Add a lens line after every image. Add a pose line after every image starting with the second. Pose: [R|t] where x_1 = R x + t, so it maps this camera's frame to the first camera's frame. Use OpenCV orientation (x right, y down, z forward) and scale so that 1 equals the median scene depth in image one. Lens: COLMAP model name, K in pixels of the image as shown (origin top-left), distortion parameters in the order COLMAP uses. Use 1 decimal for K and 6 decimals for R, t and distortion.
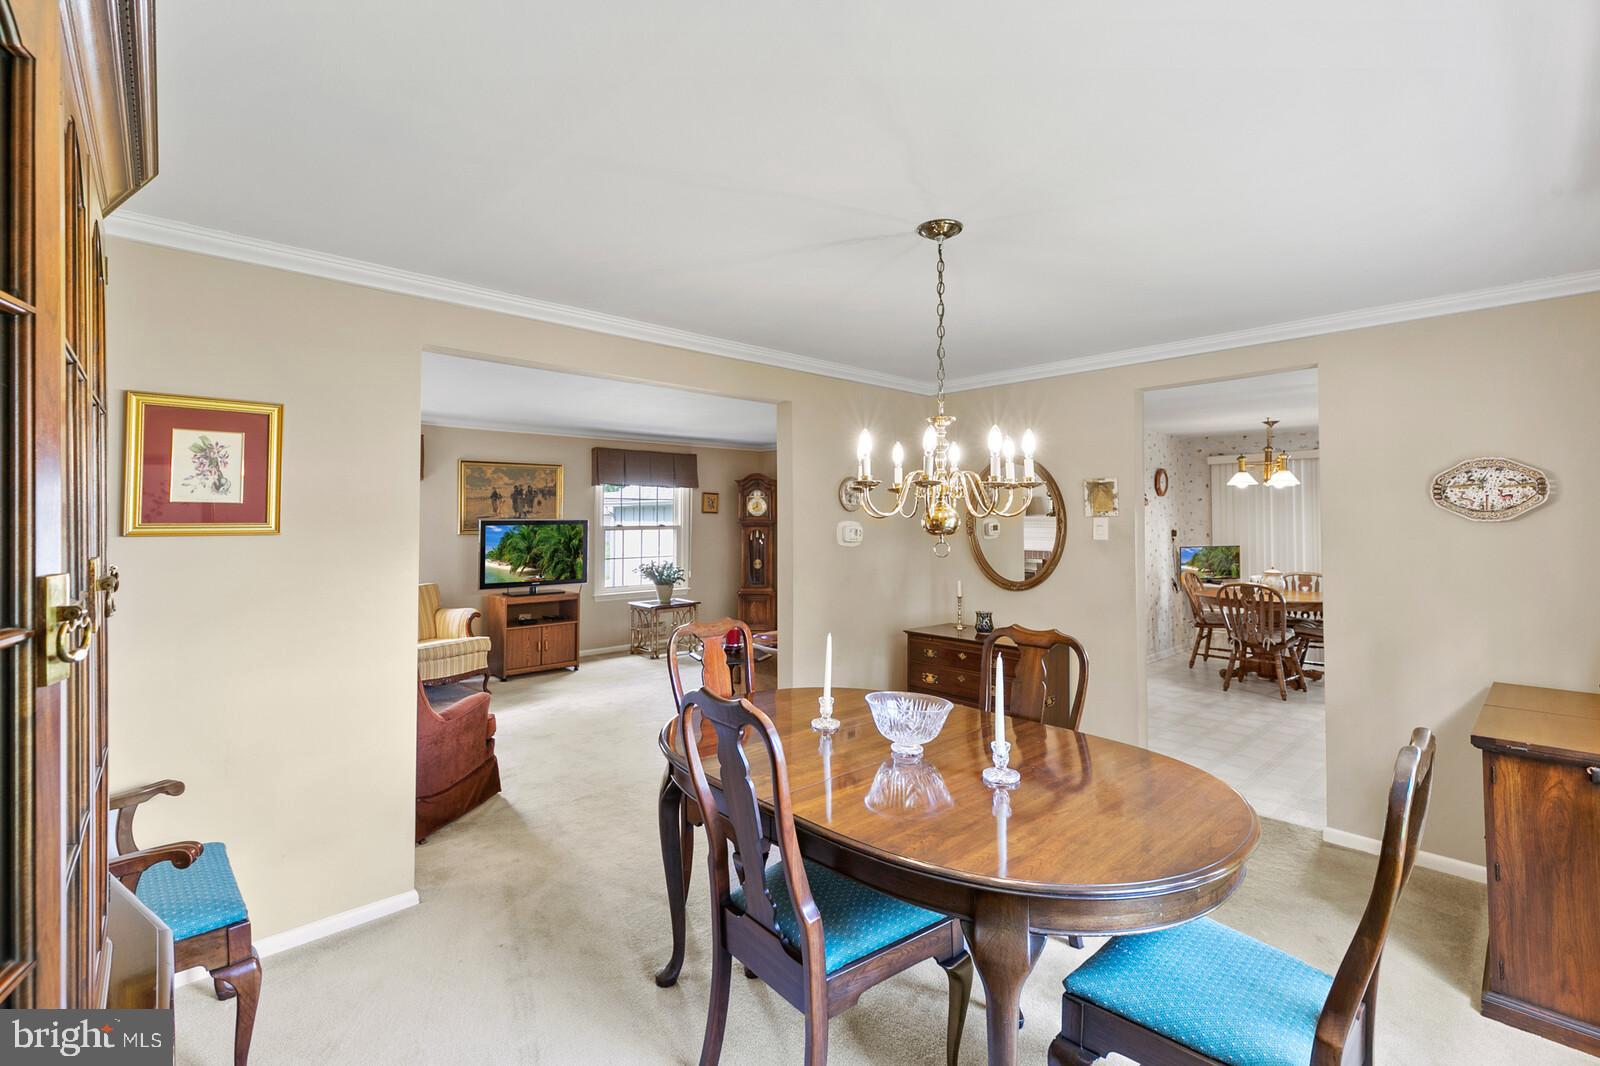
lens RADIAL K [[720.3, 0, 798.2], [0, 720.3, 516.8], [0, 0, 1]] dist [0.010964, -0.000093]
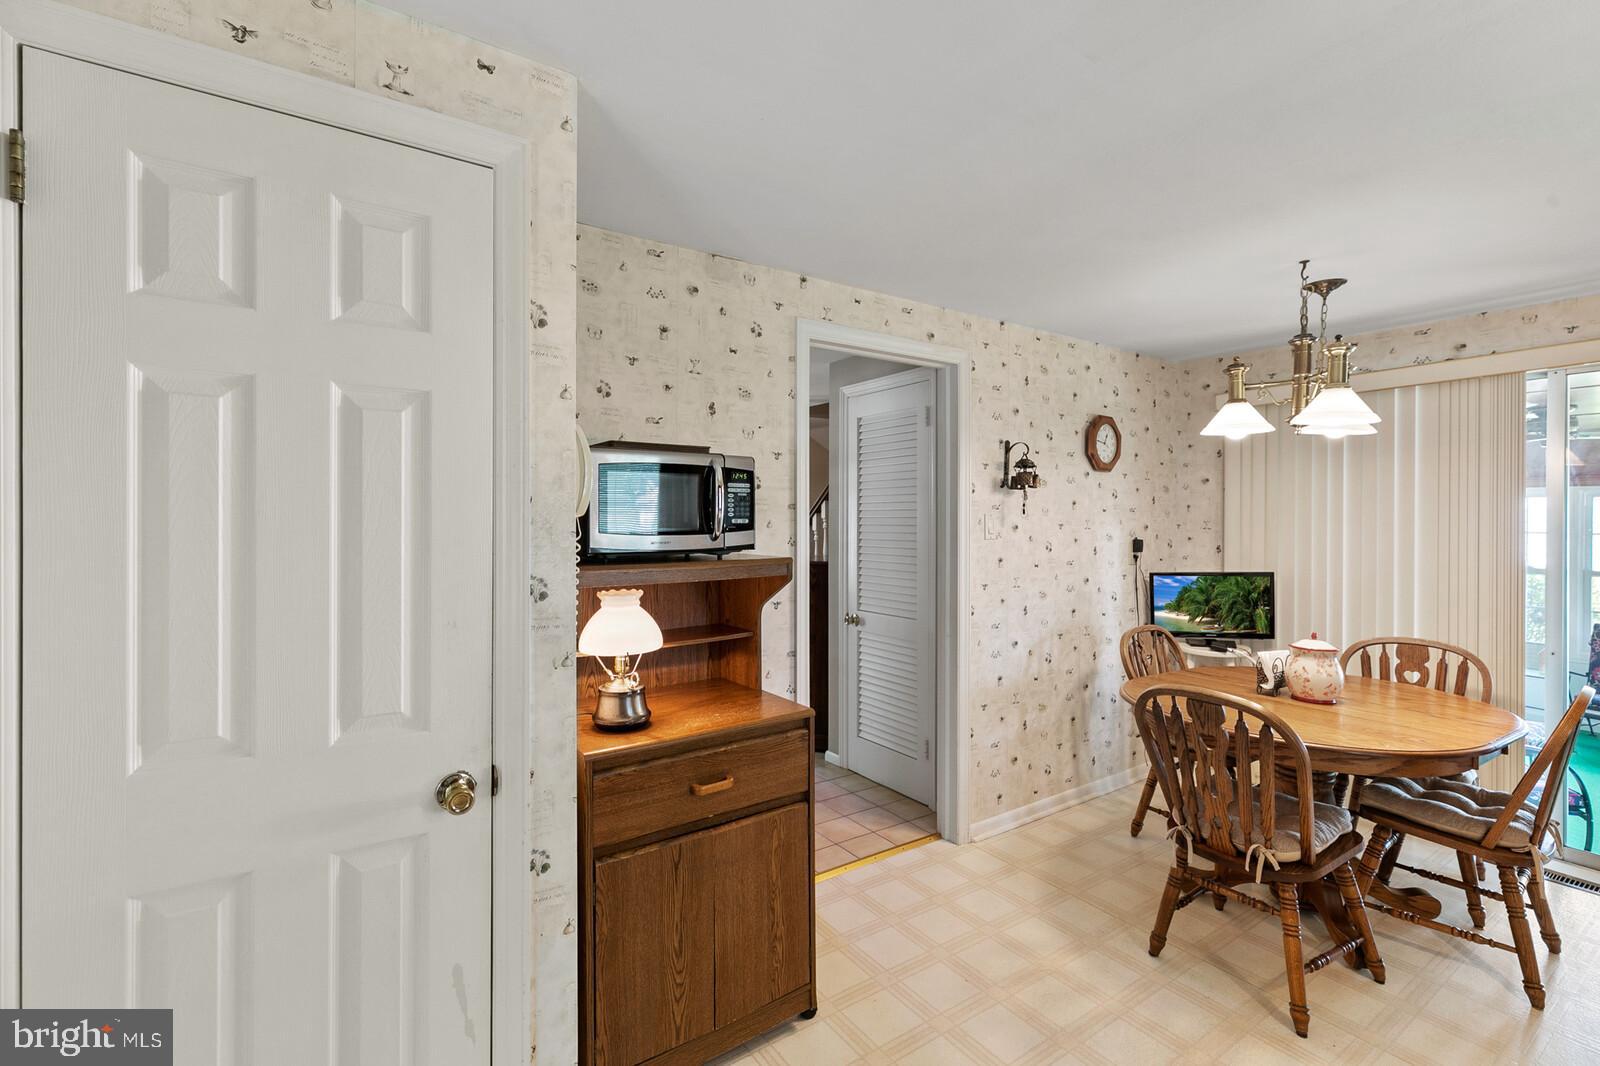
lens RADIAL K [[720.3, 0, 796.7], [0, 720.3, 537.4], [0, 0, 1]] dist [0.010964, -0.000093]
pose [[0.989231, 0.008672, -0.146106, 0.382264], [-0.004746, 0.999619, 0.027198, 0.004524], [0.146286, -0.026212, 0.988895, 0.496385]]
